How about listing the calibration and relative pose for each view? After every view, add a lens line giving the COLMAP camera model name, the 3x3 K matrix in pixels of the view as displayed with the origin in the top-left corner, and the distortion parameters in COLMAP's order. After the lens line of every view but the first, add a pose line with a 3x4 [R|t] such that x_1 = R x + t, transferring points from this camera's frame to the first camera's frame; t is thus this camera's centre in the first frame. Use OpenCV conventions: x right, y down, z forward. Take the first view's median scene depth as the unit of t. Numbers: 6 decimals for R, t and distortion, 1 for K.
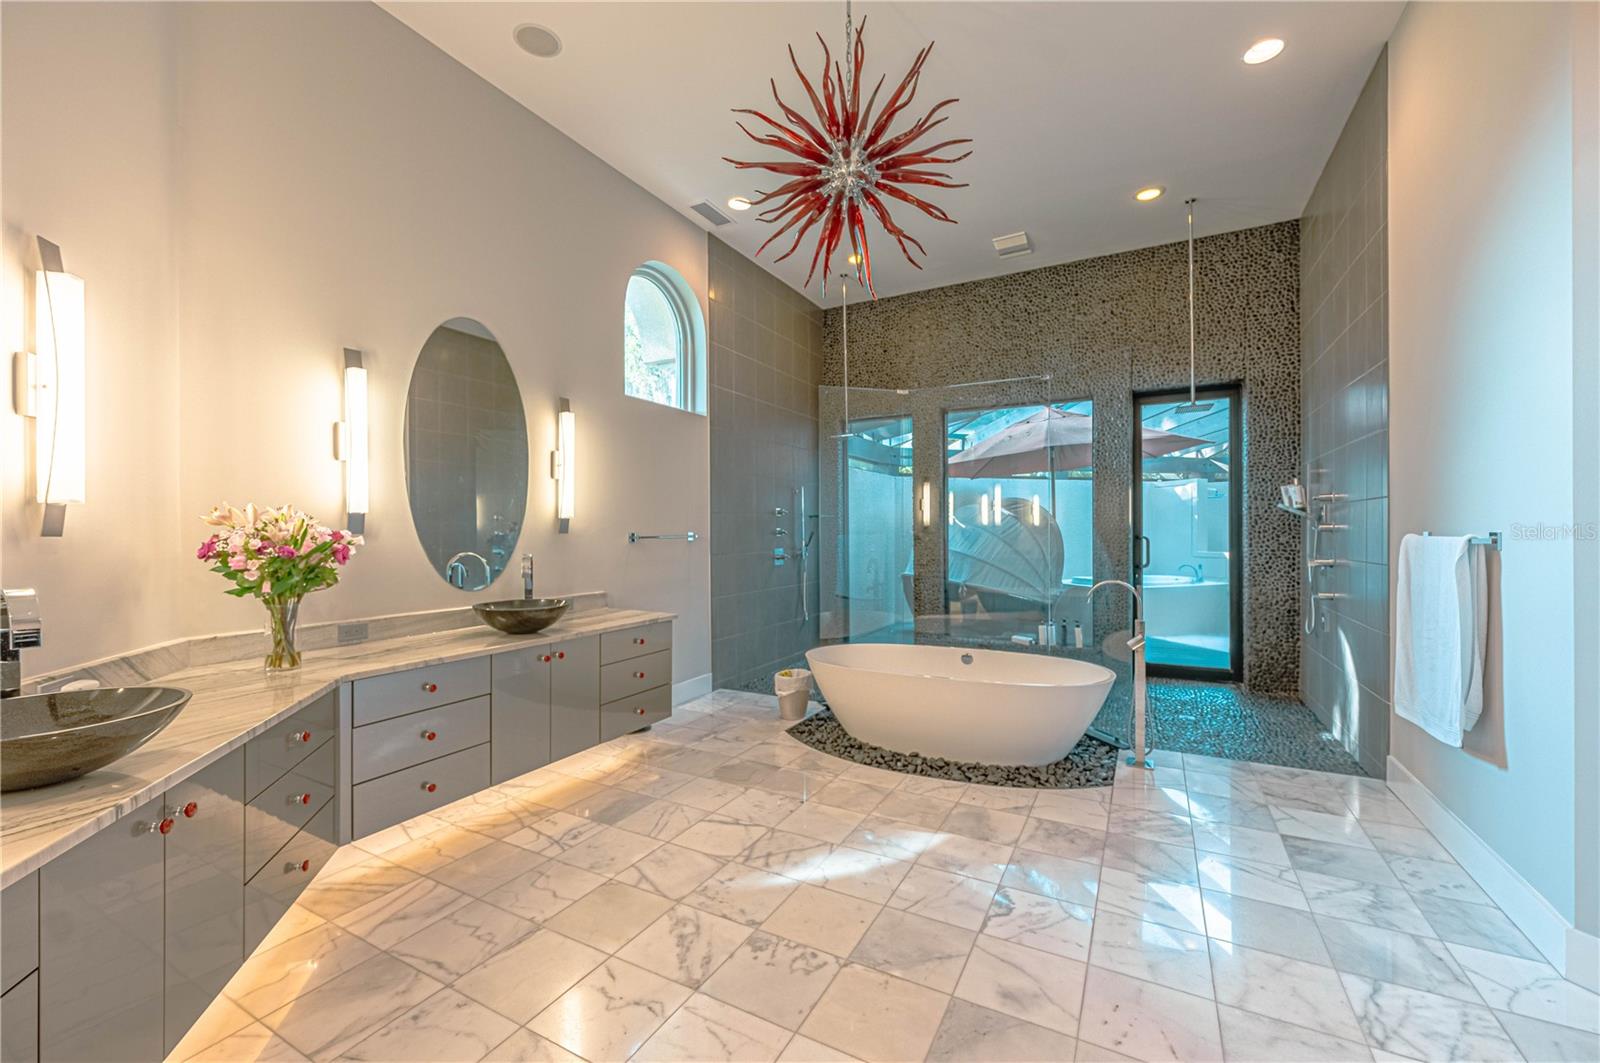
lens RADIAL K [[646.8, 0, 796.7], [0, 646.8, 534.7], [0, 0, 1]] dist [0.000371, -0.000907]
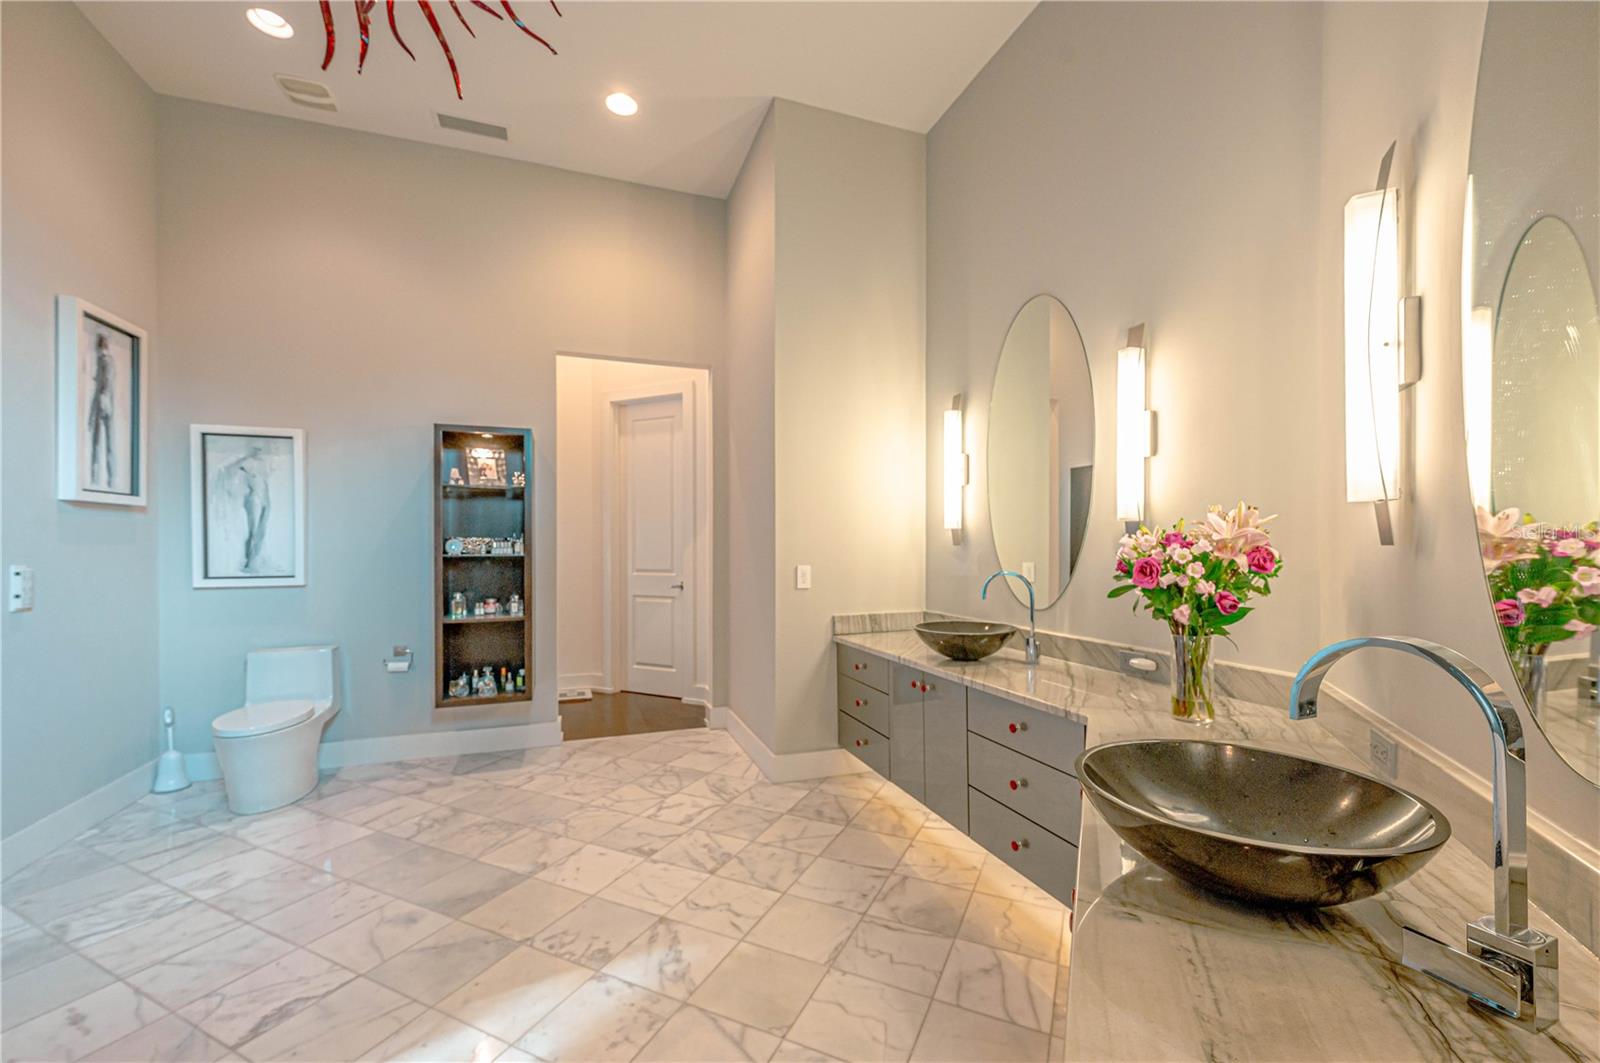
lens RADIAL K [[646.8, 0, 798.4], [0, 646.8, 532.4], [0, 0, 1]] dist [0.000371, -0.000907]
pose [[-0.998396, 0.002460, -0.056559, -0.125213], [0.003019, 0.999947, -0.009803, -0.008969], [0.056532, -0.009958, -0.998351, 0.814632]]
